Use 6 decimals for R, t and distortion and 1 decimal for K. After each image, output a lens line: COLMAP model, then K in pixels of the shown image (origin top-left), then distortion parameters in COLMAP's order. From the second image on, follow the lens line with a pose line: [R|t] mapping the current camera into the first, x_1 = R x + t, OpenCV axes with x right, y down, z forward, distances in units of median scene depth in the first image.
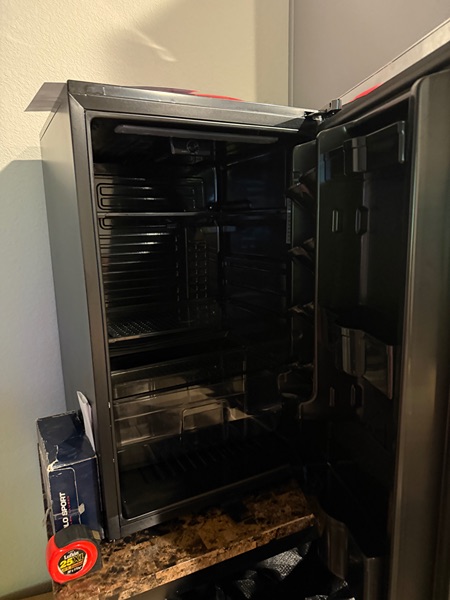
lens RADIAL K [[445.6, 0, 225.0], [0, 445.6, 300.0], [0, 0, 1]] dist [-0.031673, 0.000002]
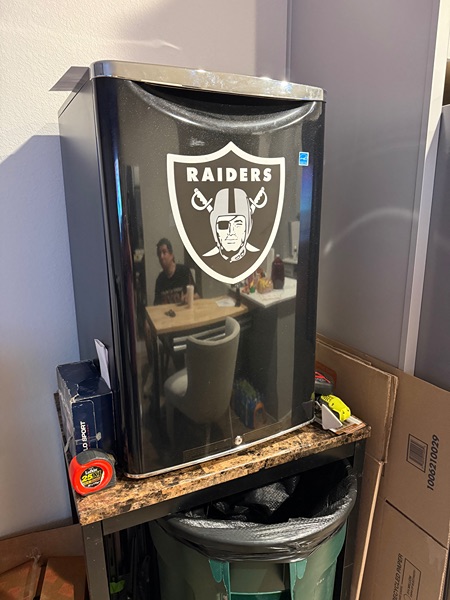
lens RADIAL K [[445.6, 0, 225.0], [0, 445.6, 300.0], [0, 0, 1]] dist [-0.031673, 0.000002]
pose [[0.999882, 0.015257, 0.001663, 0.002337], [-0.015310, 0.999123, 0.038982, 0.058865], [-0.001067, -0.039003, 0.999239, -0.157315]]
